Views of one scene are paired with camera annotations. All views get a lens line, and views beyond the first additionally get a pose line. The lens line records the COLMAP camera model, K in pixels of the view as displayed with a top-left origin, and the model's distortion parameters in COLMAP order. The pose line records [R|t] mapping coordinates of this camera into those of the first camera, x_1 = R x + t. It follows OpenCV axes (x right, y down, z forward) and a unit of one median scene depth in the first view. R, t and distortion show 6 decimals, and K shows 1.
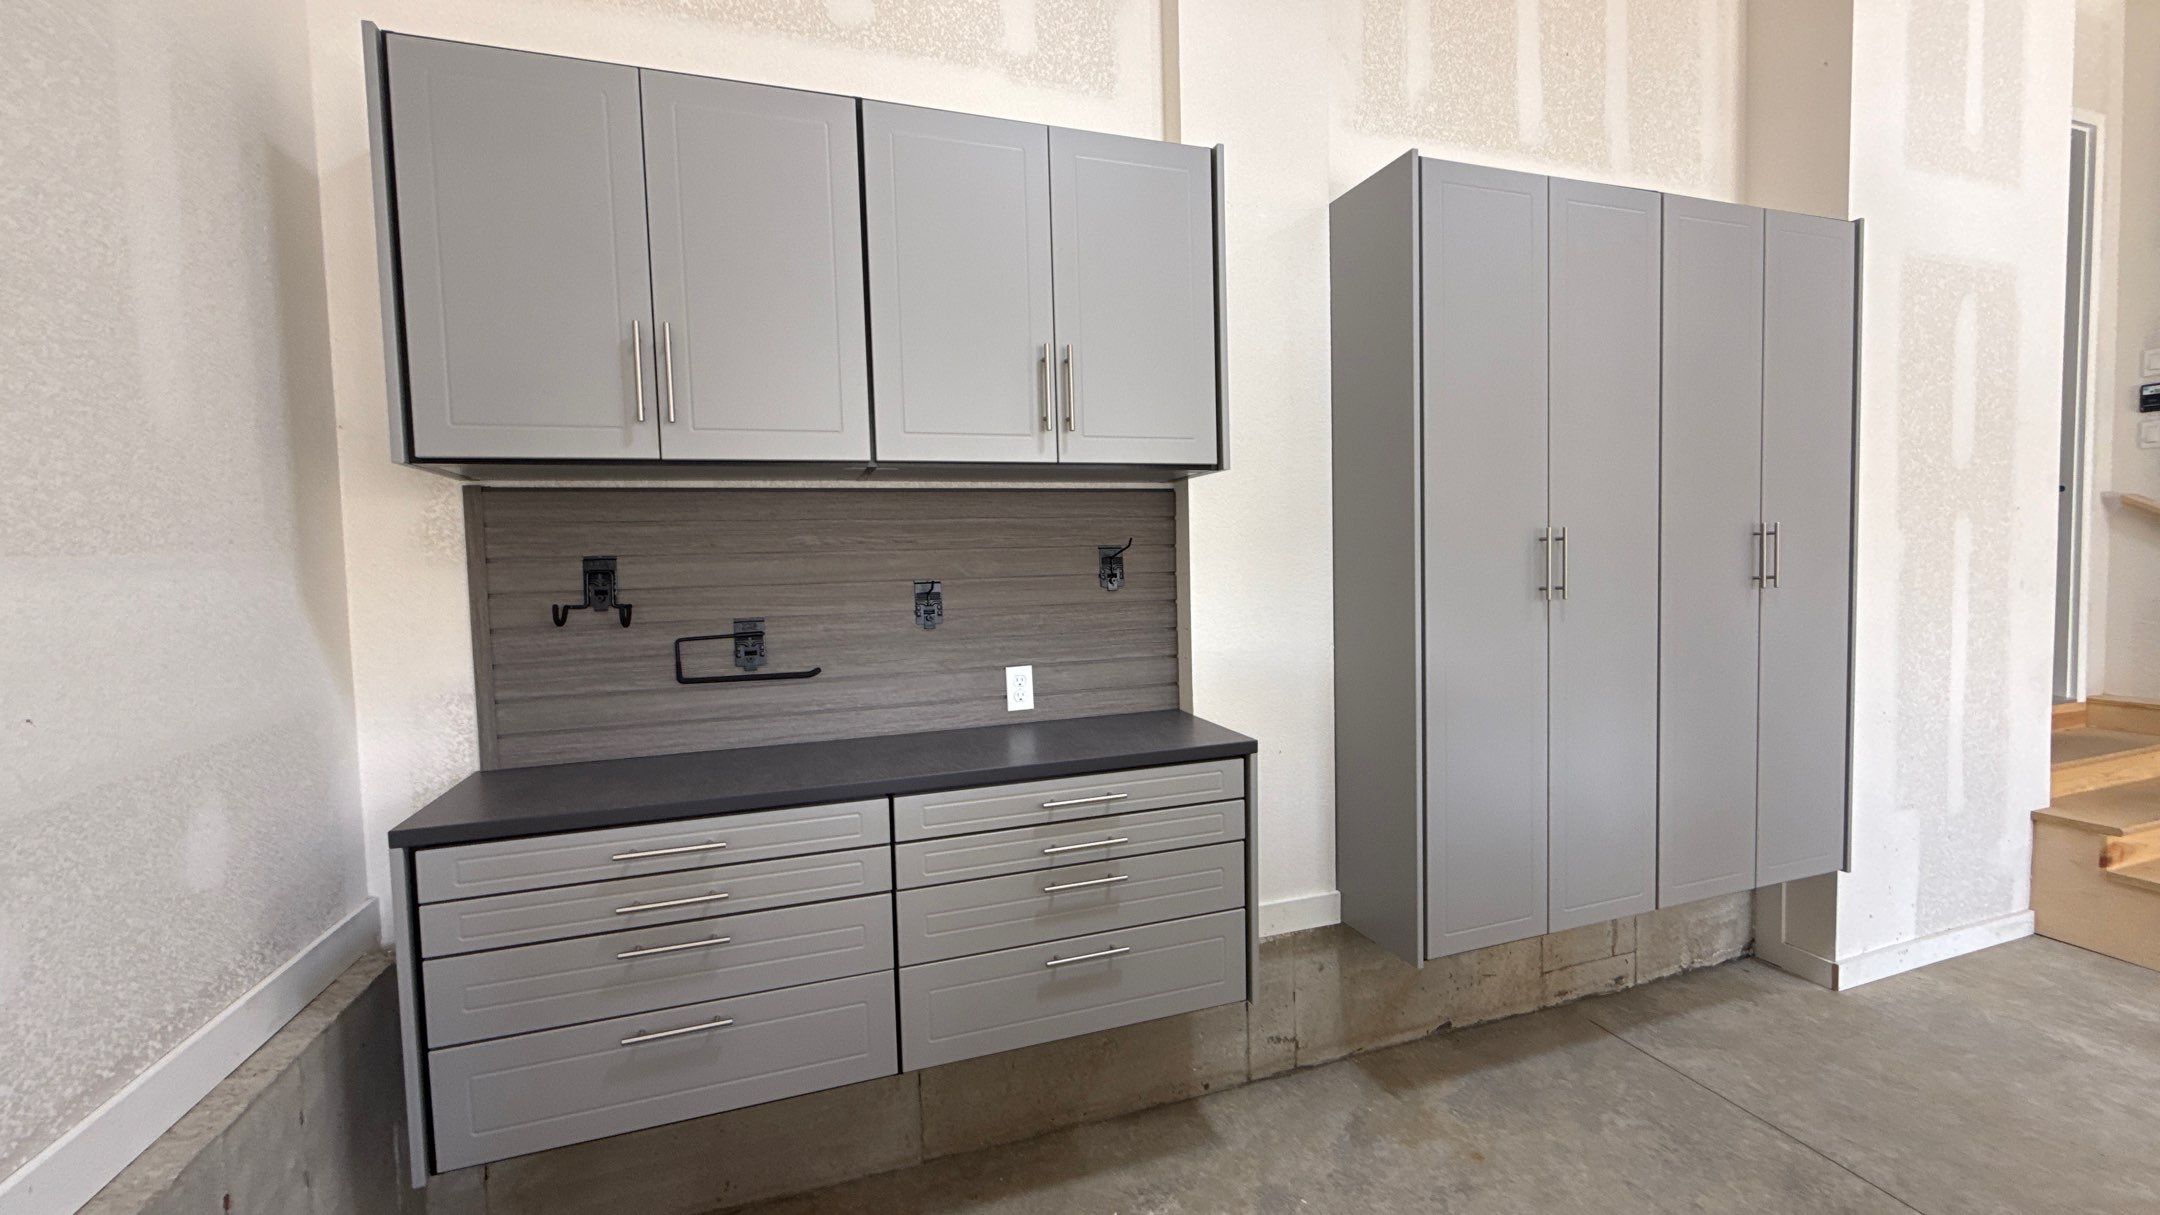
lens RADIAL K [[857.1, 0, 1085.3], [0, 857.1, 603.2], [0, 0, 1]] dist [-0.002392, -0.000077]
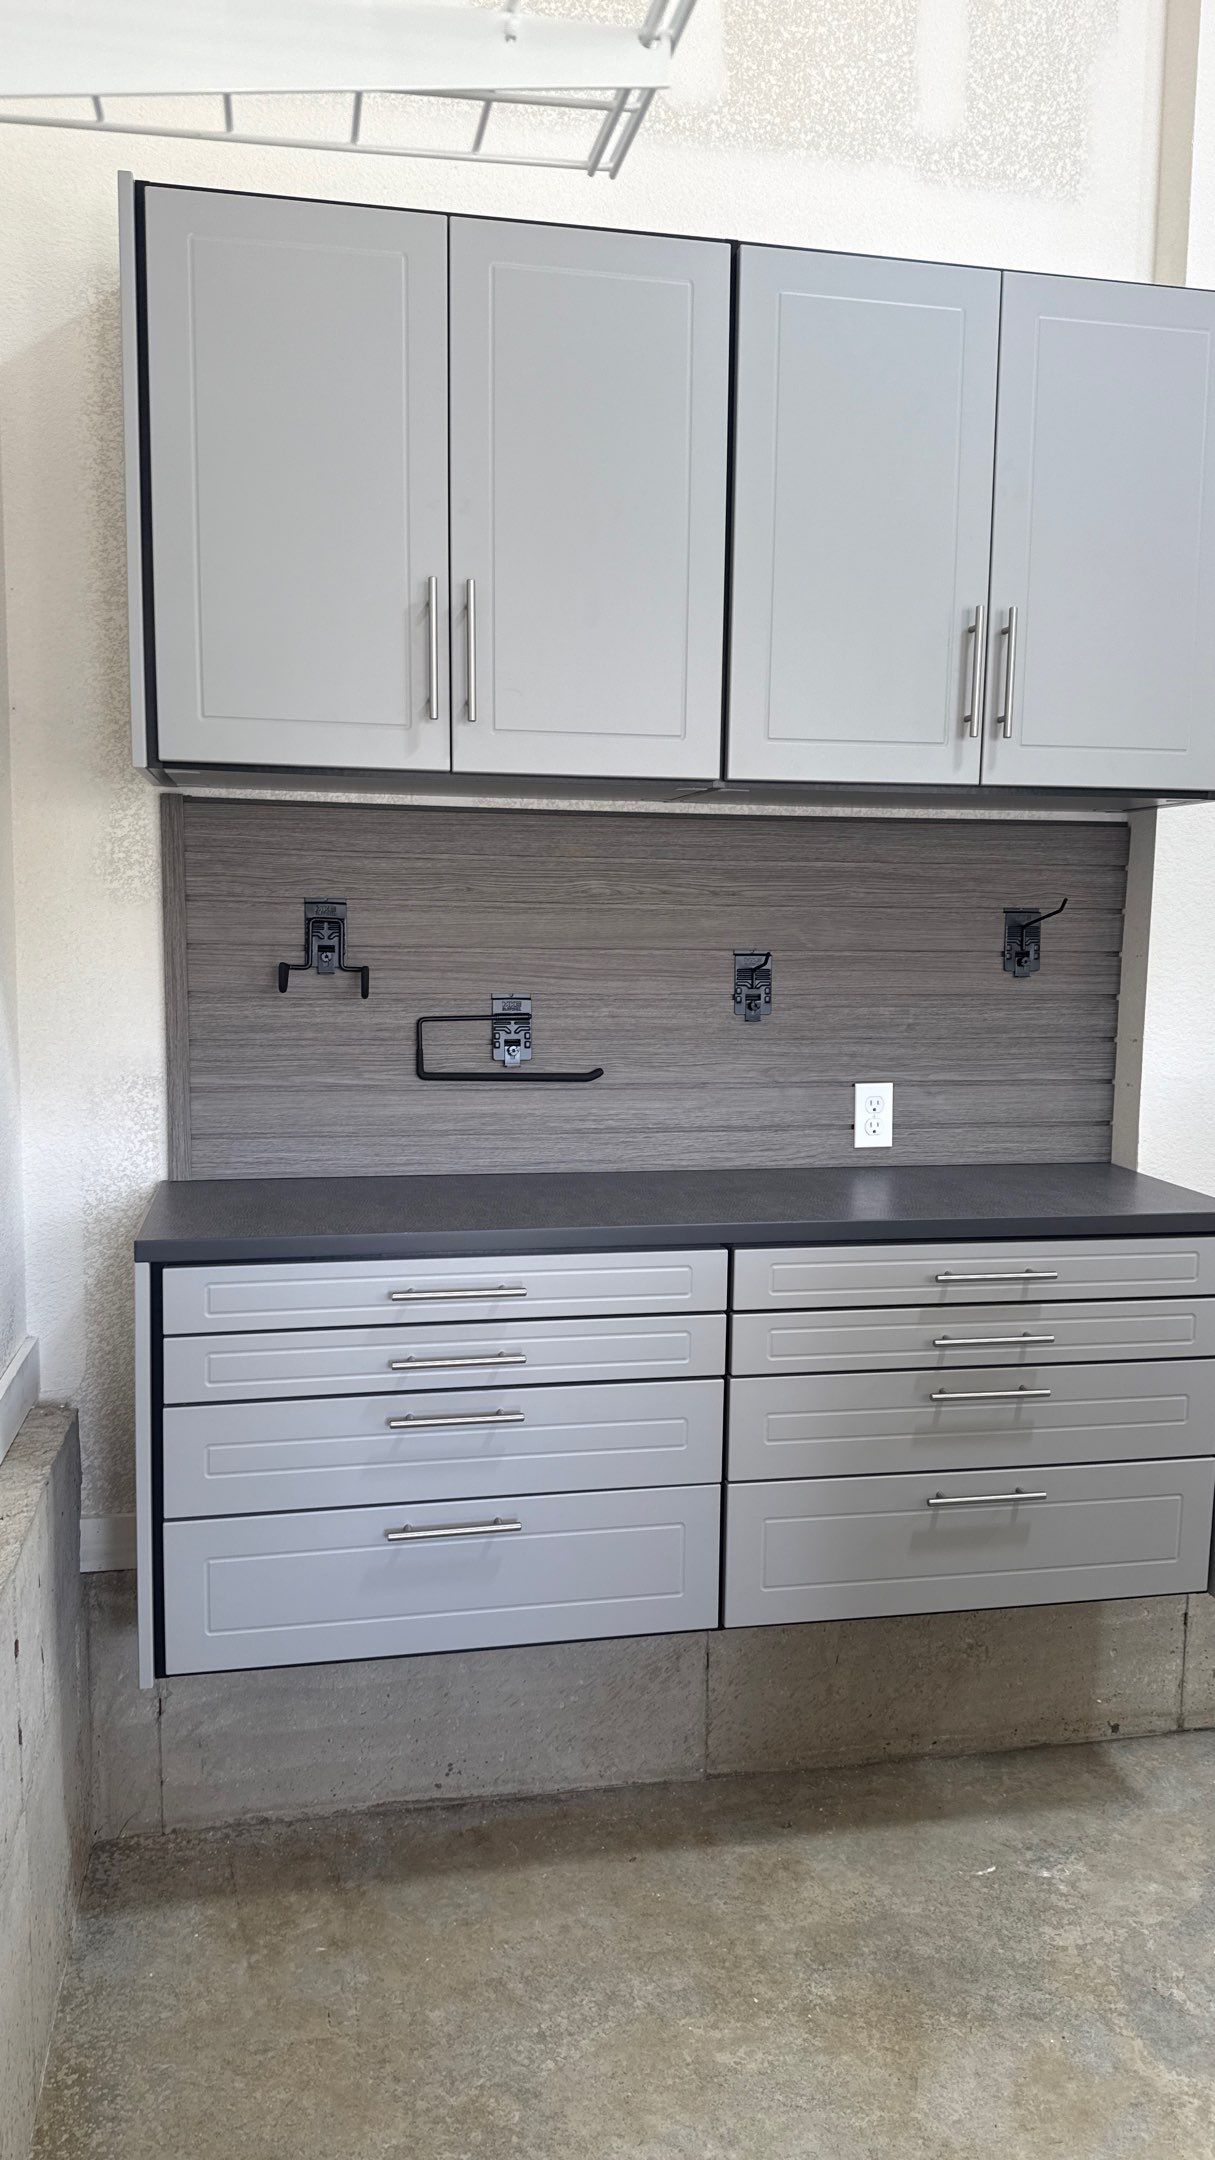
lens RADIAL K [[1513.8, 0, 593.3], [0, 1513.8, 1090.2], [0, 0, 1]] dist [0.057662, -0.078624]
pose [[0.990106, 0.054835, -0.129162, -0.143638], [-0.046376, 0.996633, 0.067617, 0.008601], [0.132435, -0.060958, 0.989315, -0.214175]]
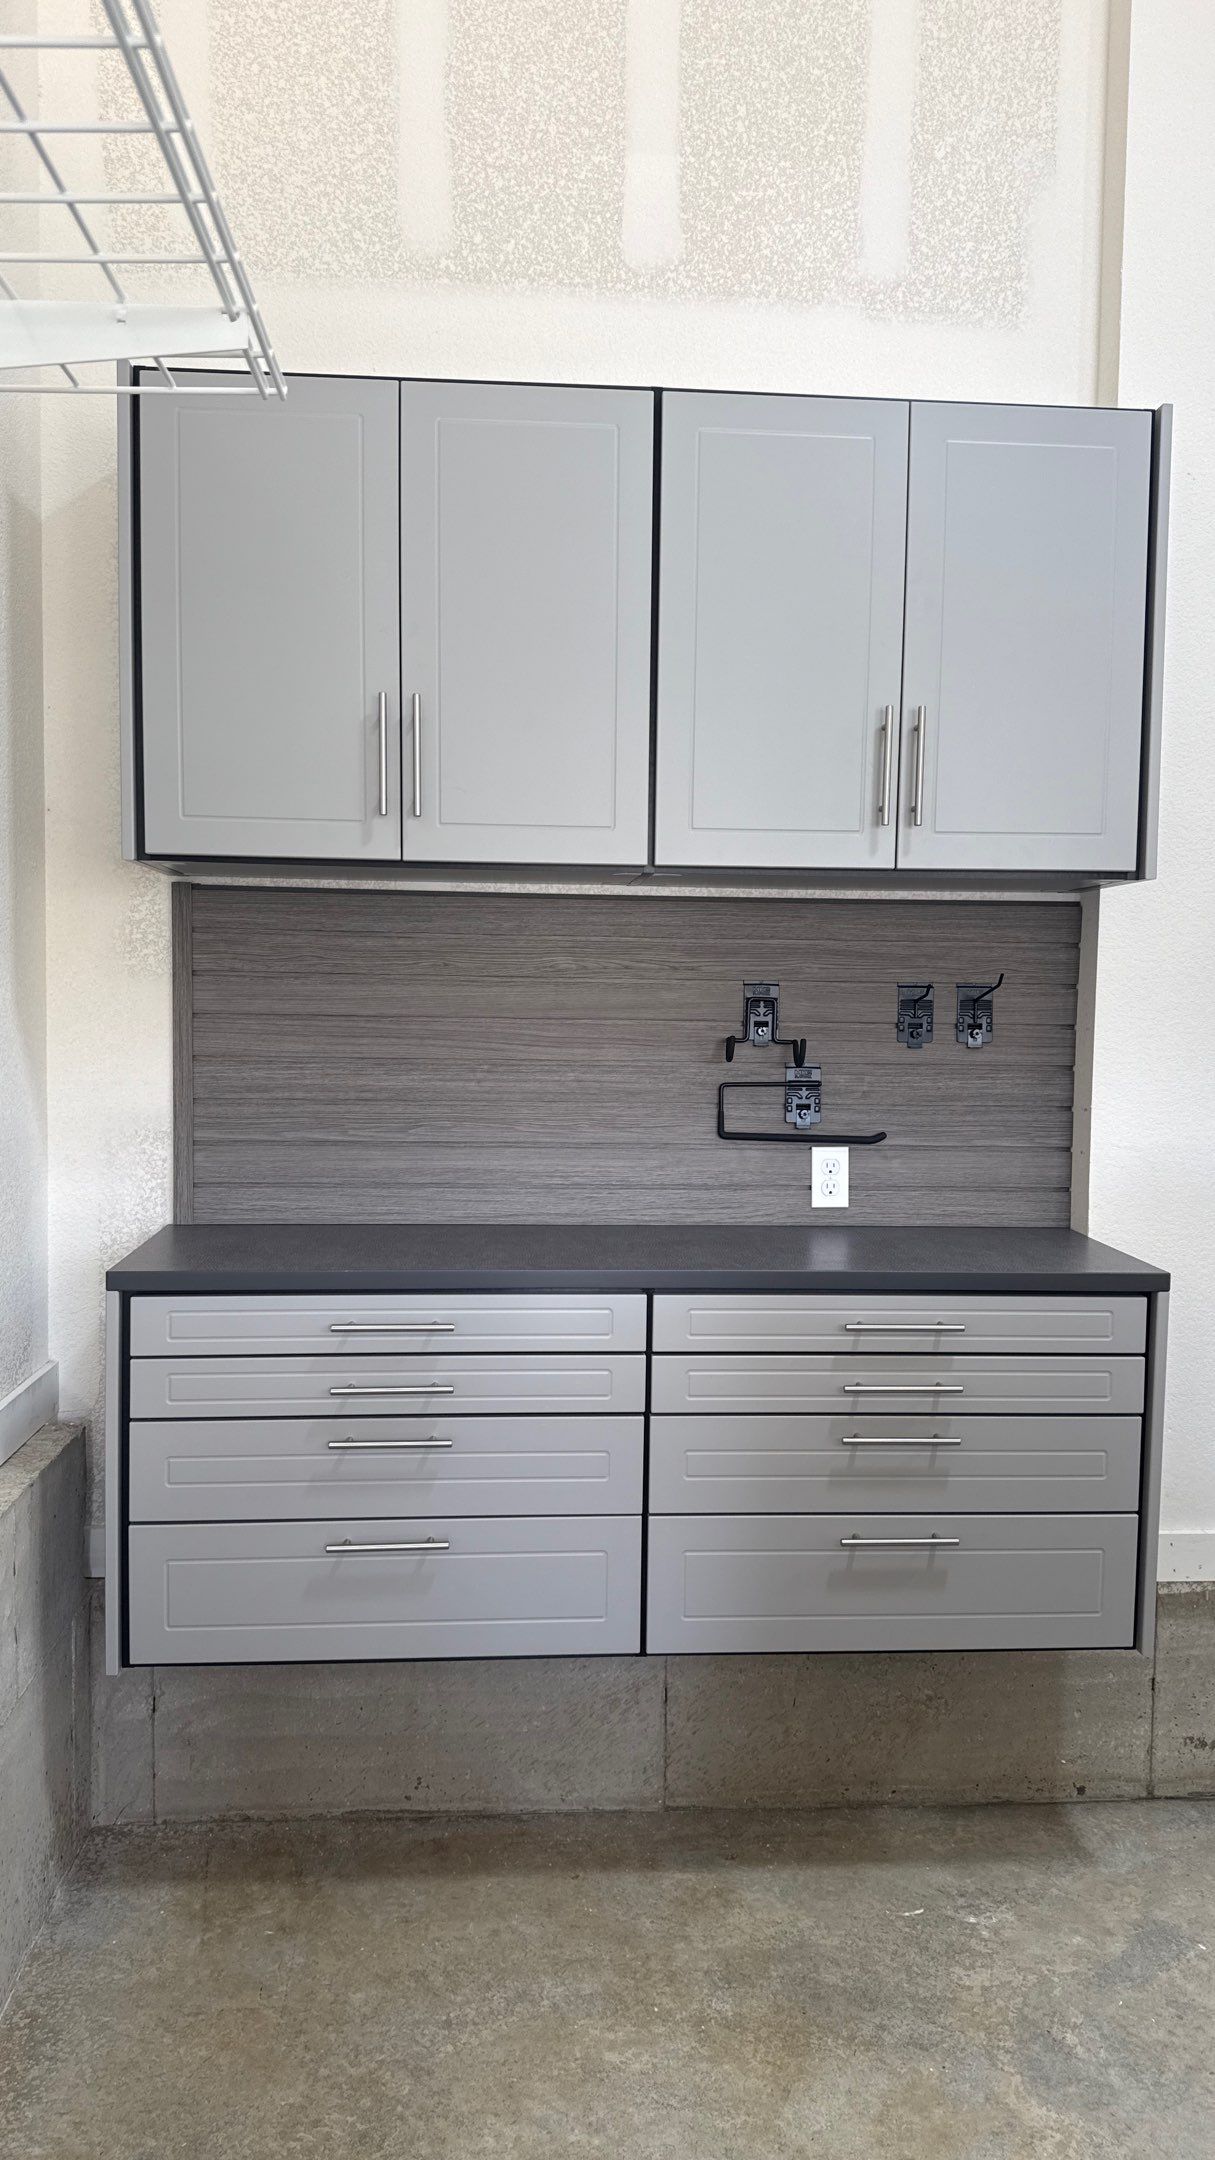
lens RADIAL K [[1513.8, 0, 606.2], [0, 1513.8, 1088.8], [0, 0, 1]] dist [0.057662, -0.078624]
pose [[0.966180, 0.056211, -0.251669, 0.056228], [-0.053000, 0.998404, 0.019525, 0.010399], [0.252365, -0.005526, 0.967616, -0.273107]]
